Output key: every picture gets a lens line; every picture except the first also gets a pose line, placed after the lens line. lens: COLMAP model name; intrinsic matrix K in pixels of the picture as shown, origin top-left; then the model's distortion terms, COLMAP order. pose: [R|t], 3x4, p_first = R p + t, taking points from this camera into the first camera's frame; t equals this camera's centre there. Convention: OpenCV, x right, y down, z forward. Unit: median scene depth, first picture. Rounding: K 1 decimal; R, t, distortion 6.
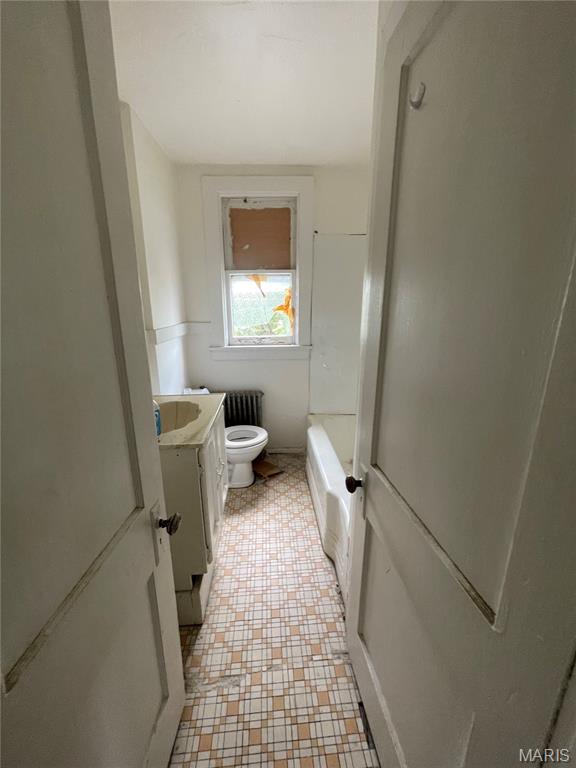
lens RADIAL K [[309.6, 0, 287.8], [0, 309.6, 383.7], [0, 0, 1]] dist [-0.004550, 0.000296]
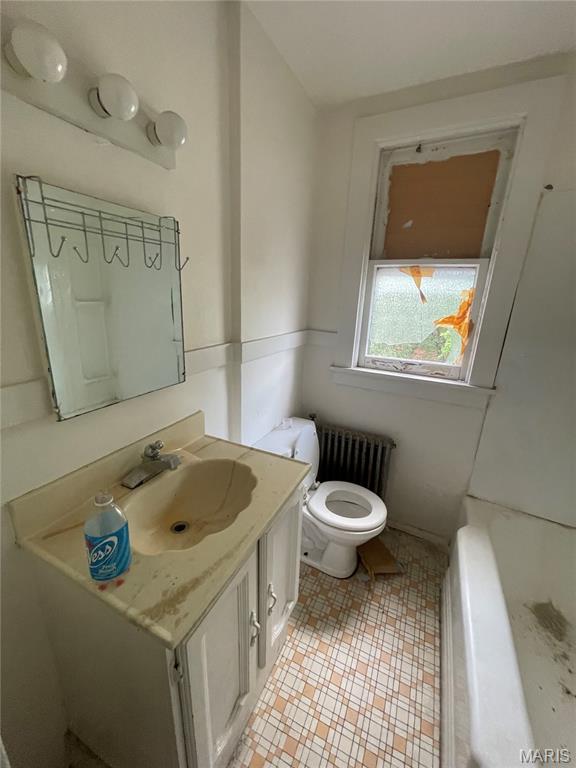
lens RADIAL K [[309.6, 0, 287.0], [0, 309.6, 381.1], [0, 0, 1]] dist [-0.004550, 0.000296]
pose [[0.869152, 0.175073, -0.462519, 0.002982], [-0.170319, 0.983995, 0.052403, -0.105686], [0.464290, 0.033229, 0.885059, 0.312207]]
